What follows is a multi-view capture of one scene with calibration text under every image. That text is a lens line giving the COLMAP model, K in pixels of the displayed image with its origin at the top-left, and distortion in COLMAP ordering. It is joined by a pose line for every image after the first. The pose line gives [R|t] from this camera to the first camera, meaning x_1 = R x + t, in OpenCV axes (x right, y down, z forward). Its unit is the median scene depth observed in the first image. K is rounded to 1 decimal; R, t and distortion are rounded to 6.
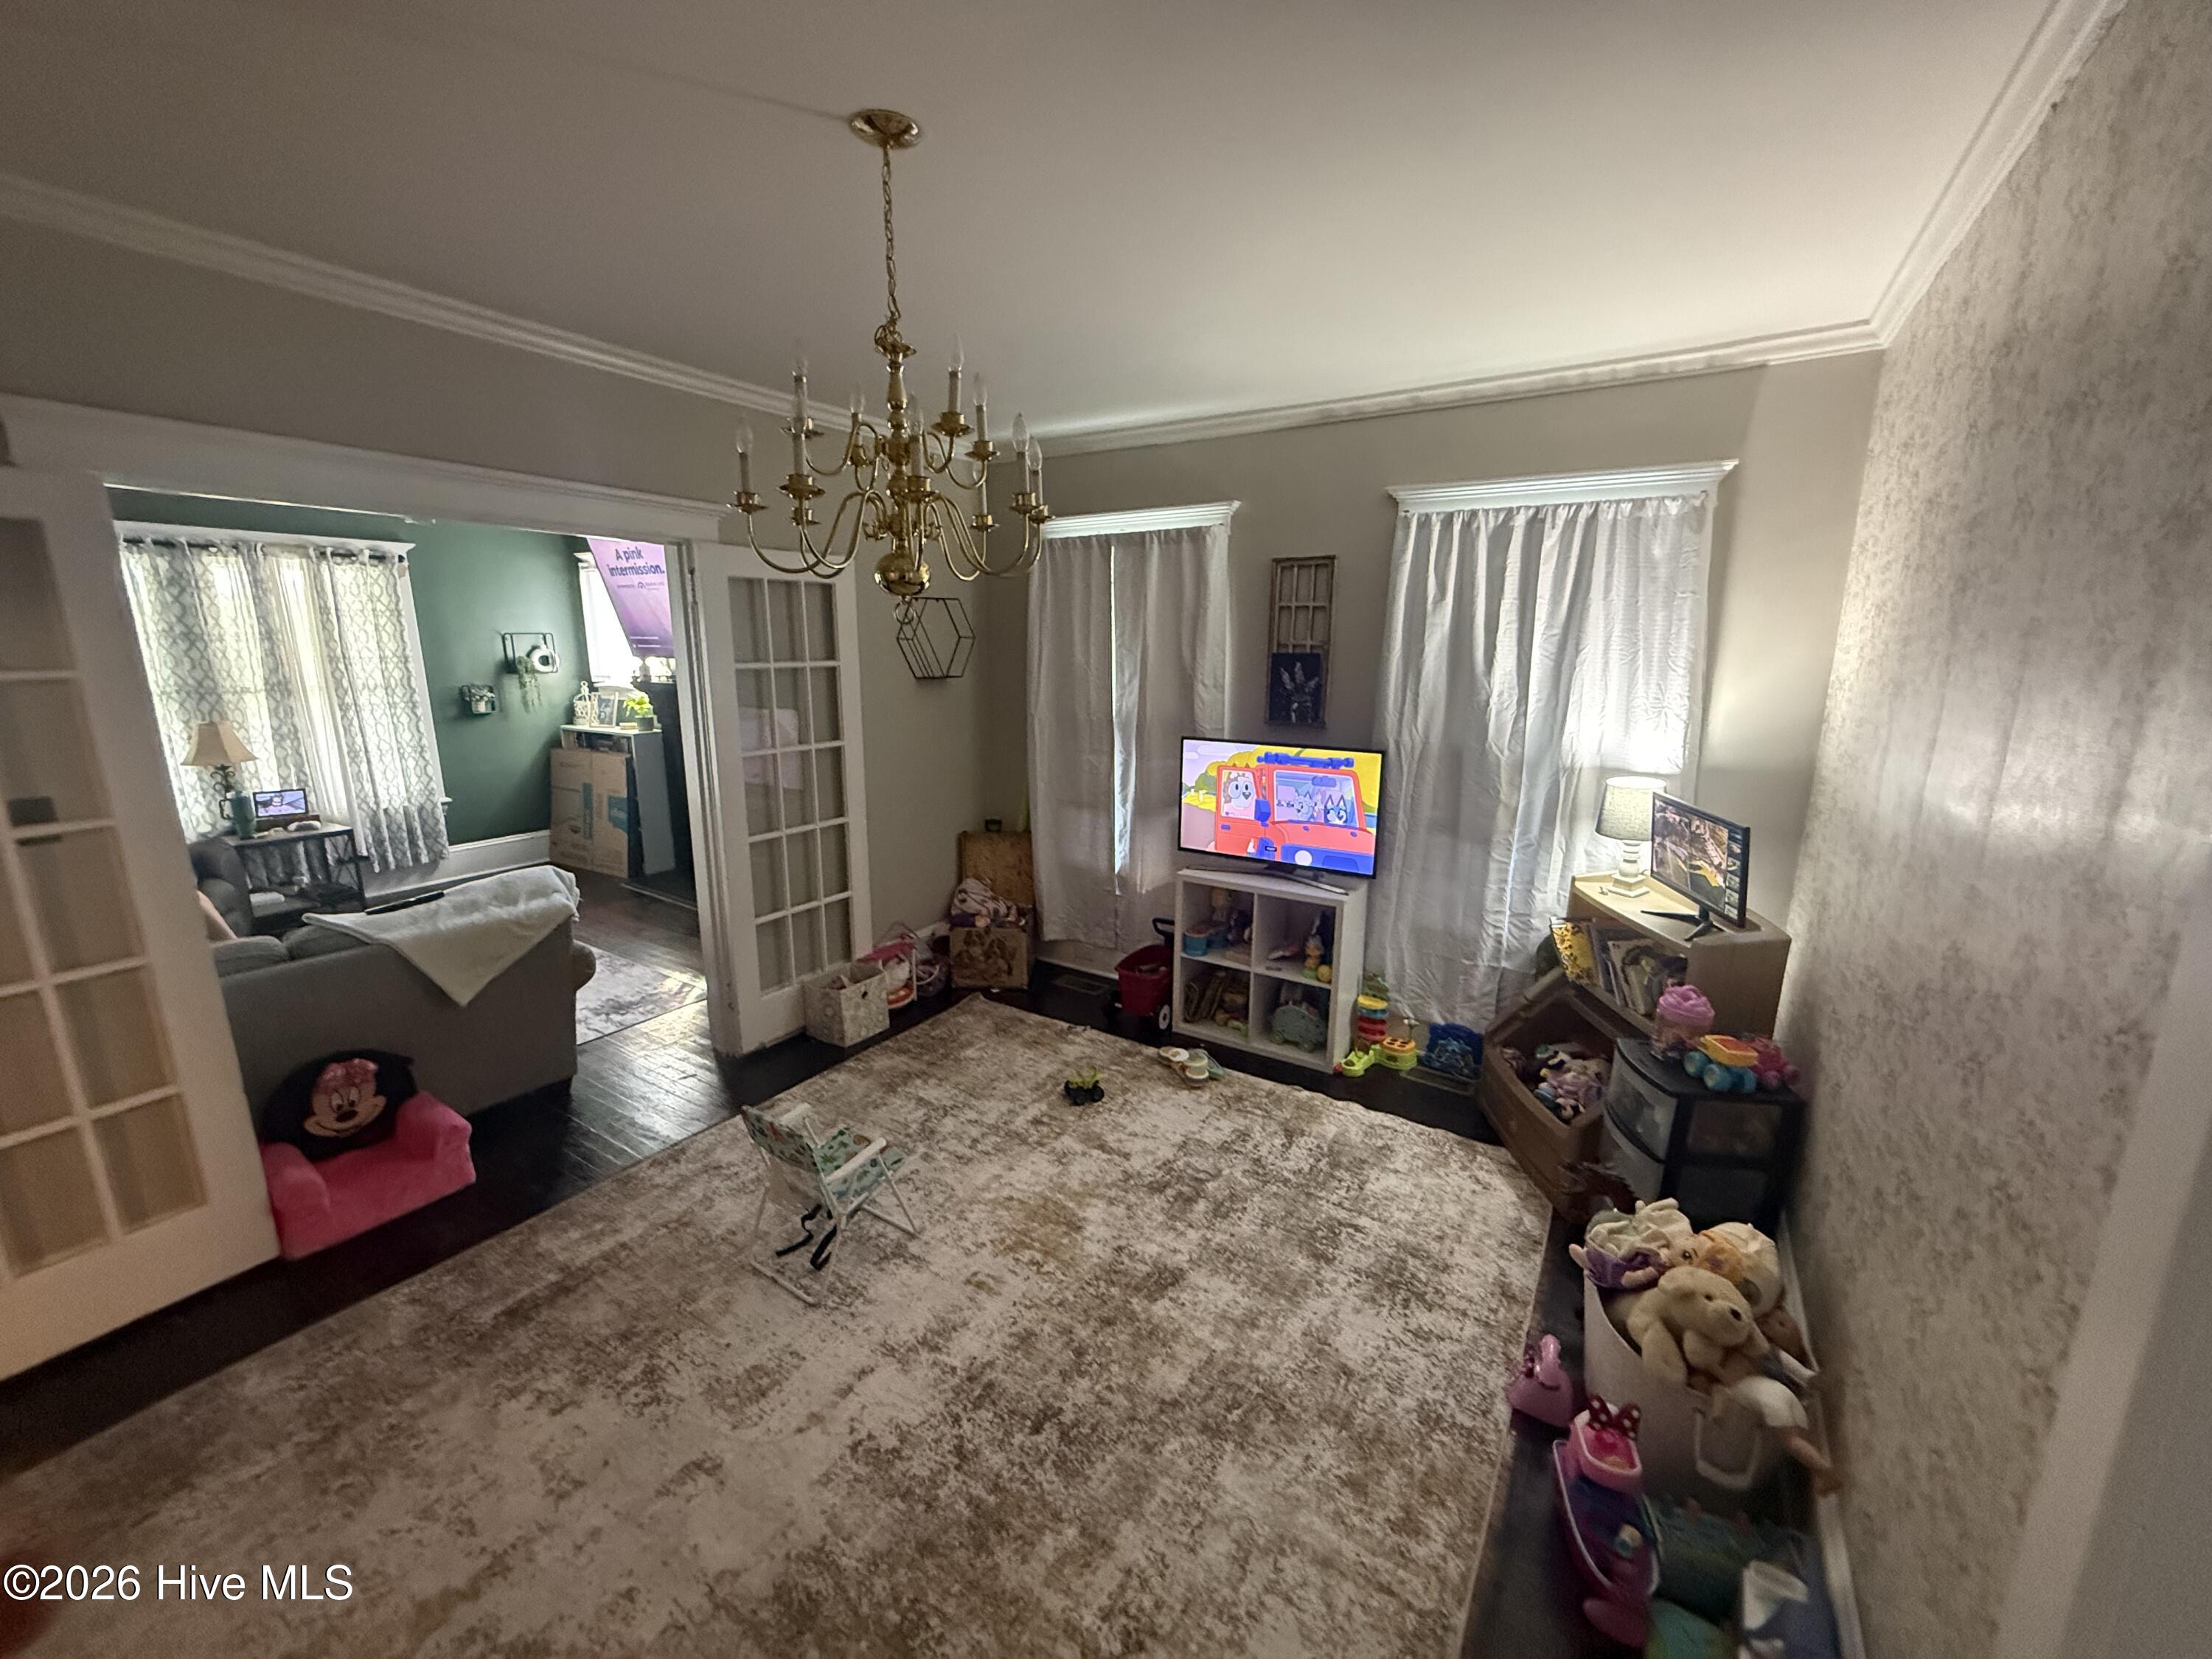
lens RADIAL K [[888.6, 0, 1101.4], [0, 888.6, 835.5], [0, 0, 1]] dist [-0.000467, 0.000153]
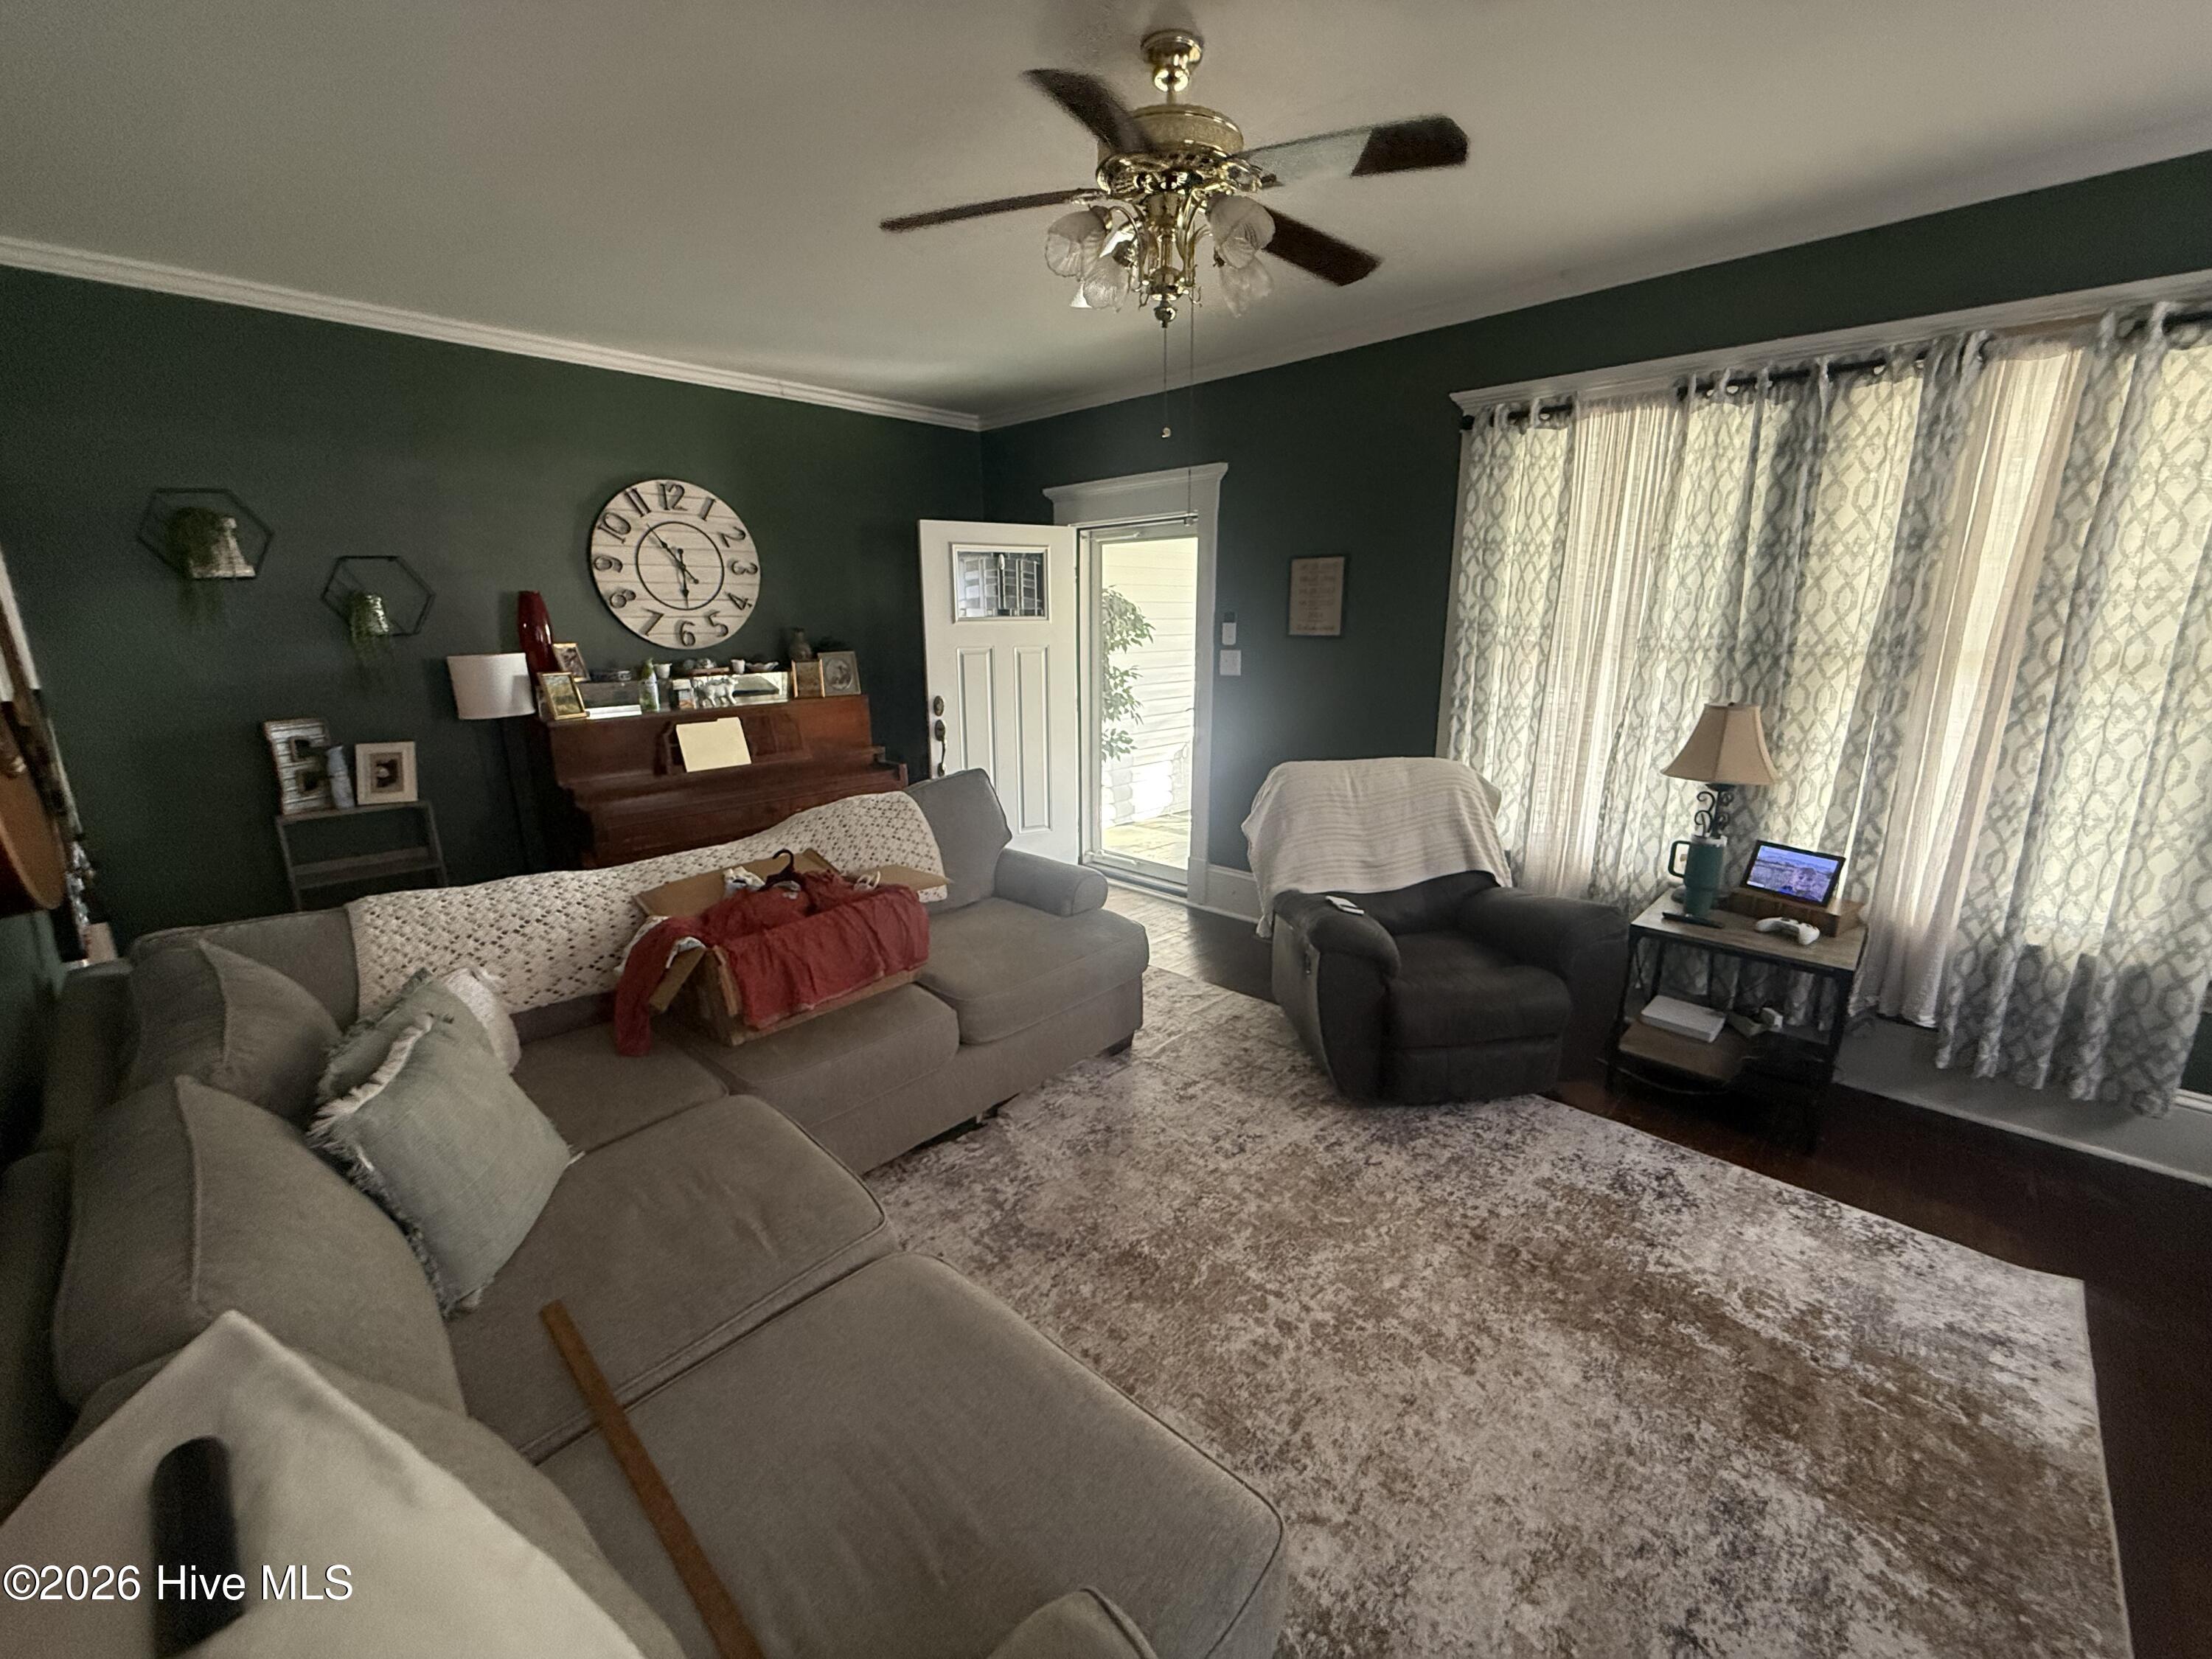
lens RADIAL K [[888.6, 0, 1091.6], [0, 888.6, 828.0], [0, 0, 1]] dist [-0.000467, 0.000153]
pose [[-0.207546, 0.233128, -0.950040, -0.329617], [-0.205753, 0.939058, 0.275382, -0.111763], [0.956342, 0.252628, -0.146931, 0.634565]]
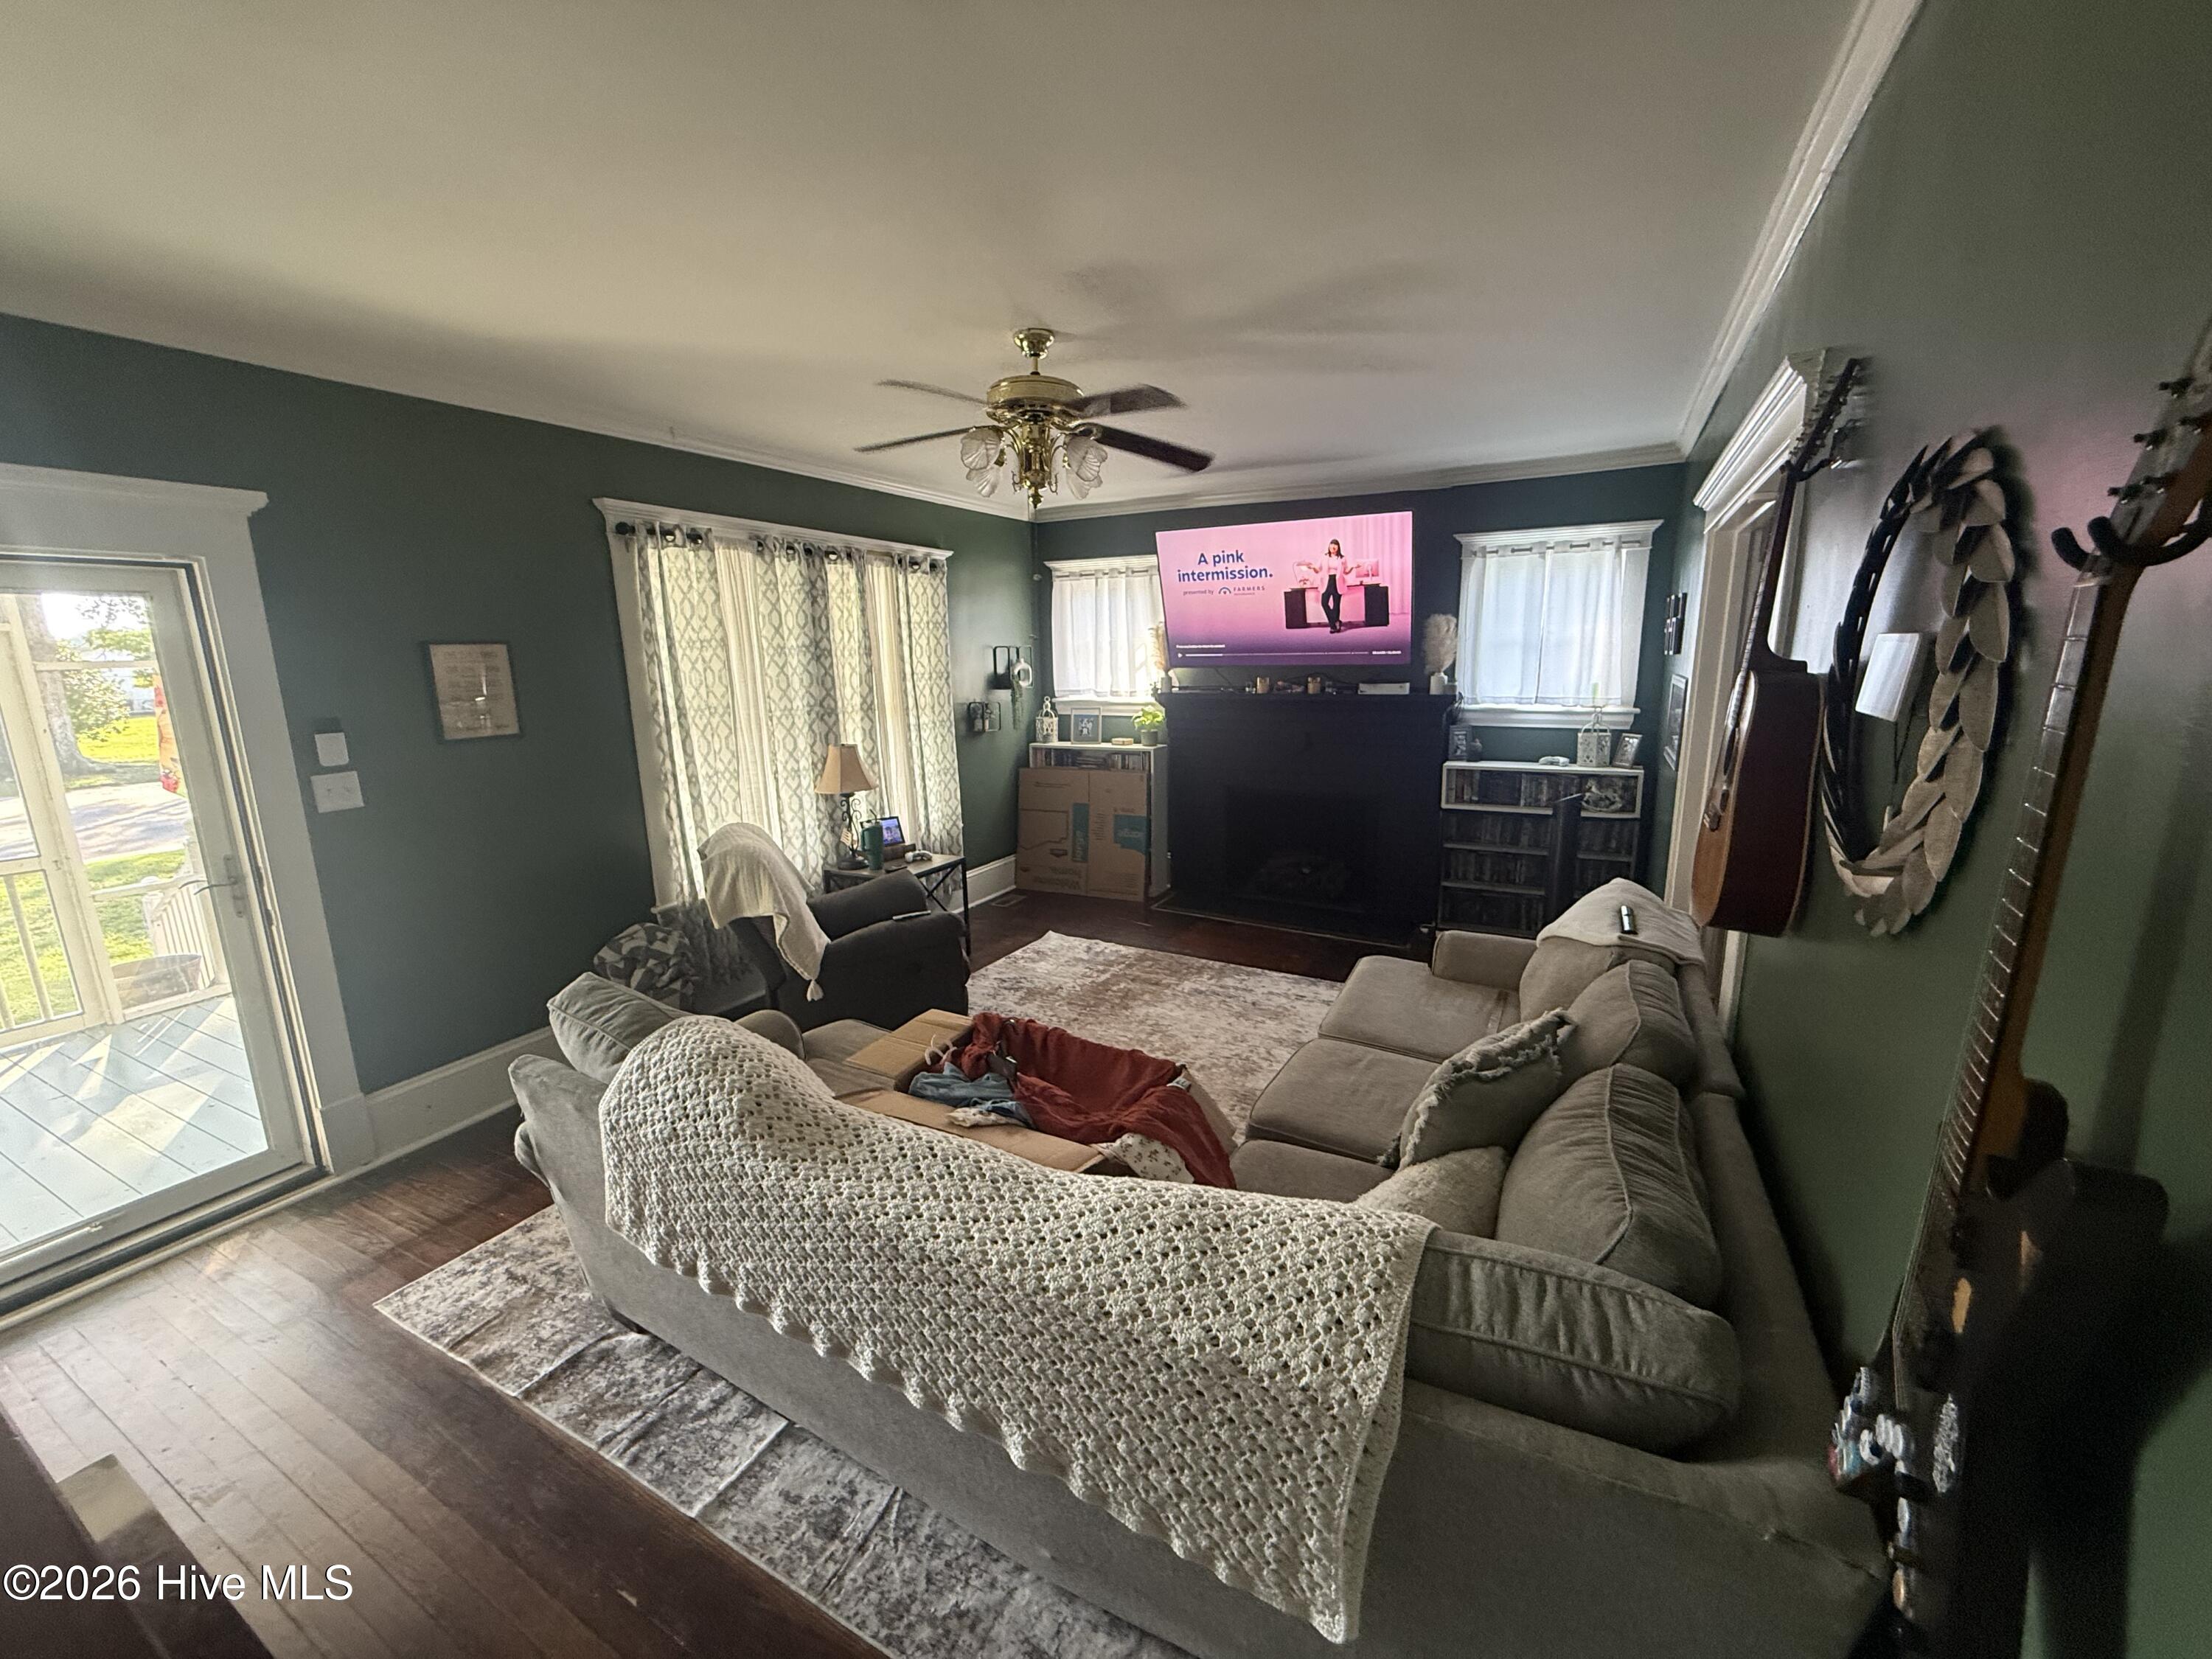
lens RADIAL K [[888.6, 0, 1098.2], [0, 888.6, 828.2], [0, 0, 1]] dist [-0.000467, 0.000153]
pose [[0.997691, -0.031962, 0.059919, -0.705042], [0.033268, 0.999227, -0.020934, -0.013498], [-0.059203, 0.022879, 0.997984, 0.068216]]
